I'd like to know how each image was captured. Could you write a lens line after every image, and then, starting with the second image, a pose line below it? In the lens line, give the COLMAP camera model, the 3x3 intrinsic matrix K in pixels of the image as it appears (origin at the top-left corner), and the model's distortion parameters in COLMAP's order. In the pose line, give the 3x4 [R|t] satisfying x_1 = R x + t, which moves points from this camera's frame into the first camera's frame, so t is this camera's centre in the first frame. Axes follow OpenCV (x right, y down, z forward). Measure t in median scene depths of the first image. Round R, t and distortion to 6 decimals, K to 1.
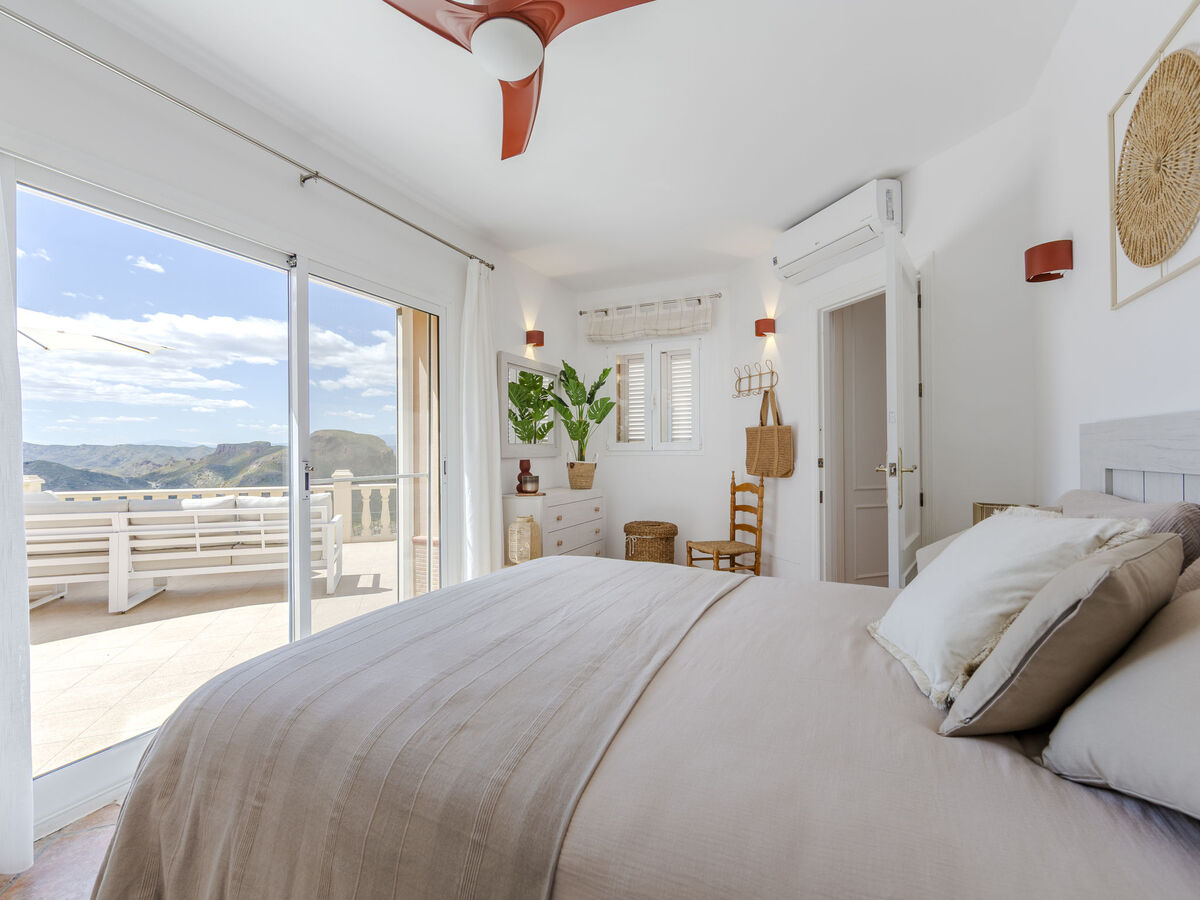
lens RADIAL K [[531.3, 0, 599.4], [0, 531.3, 450.7], [0, 0, 1]] dist [0.010012, 0.000719]
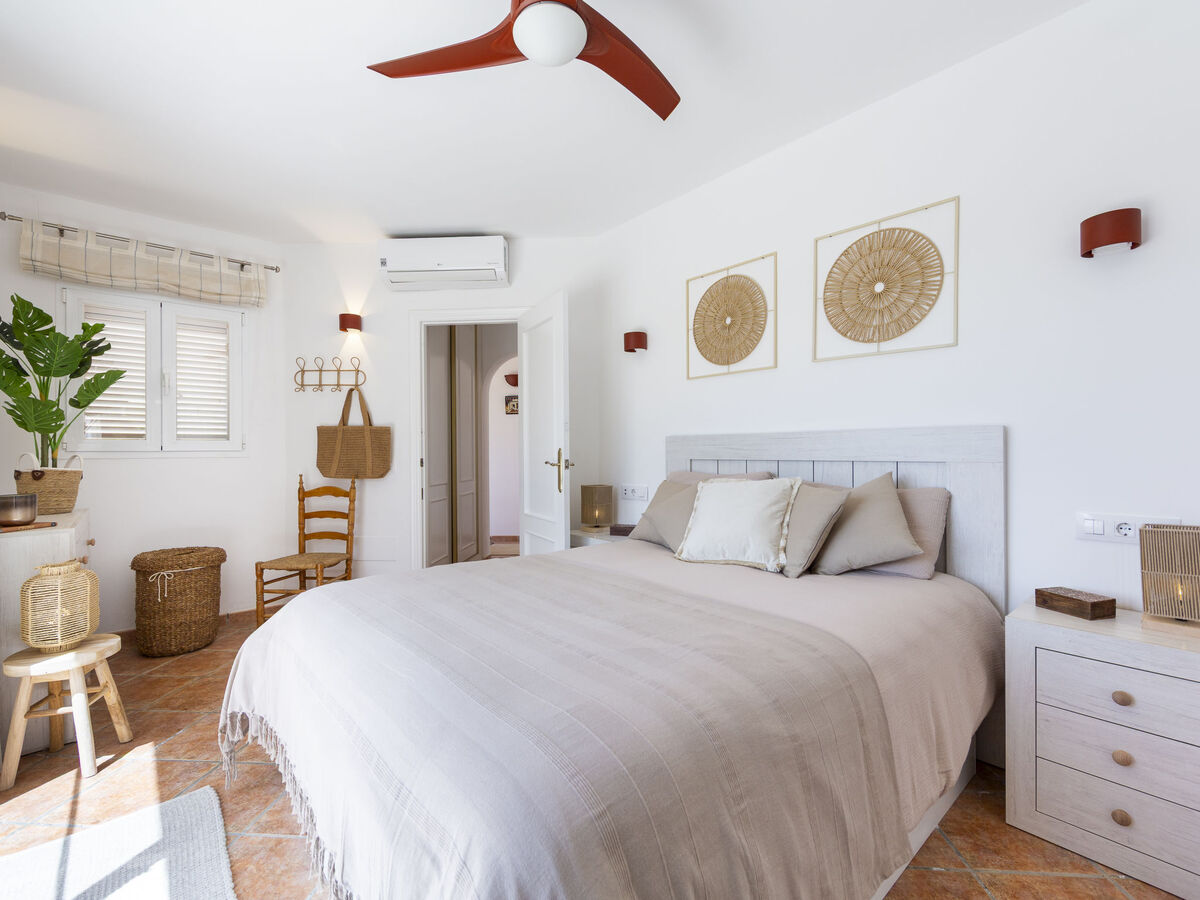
lens RADIAL K [[531.3, 0, 619.1], [0, 531.3, 444.8], [0, 0, 1]] dist [0.010012, 0.000719]
pose [[0.401079, 0.011768, 0.915968, -0.361165], [0.001751, 0.999906, -0.013614, 0.001946], [-0.916042, 0.007064, 0.401021, 0.170605]]
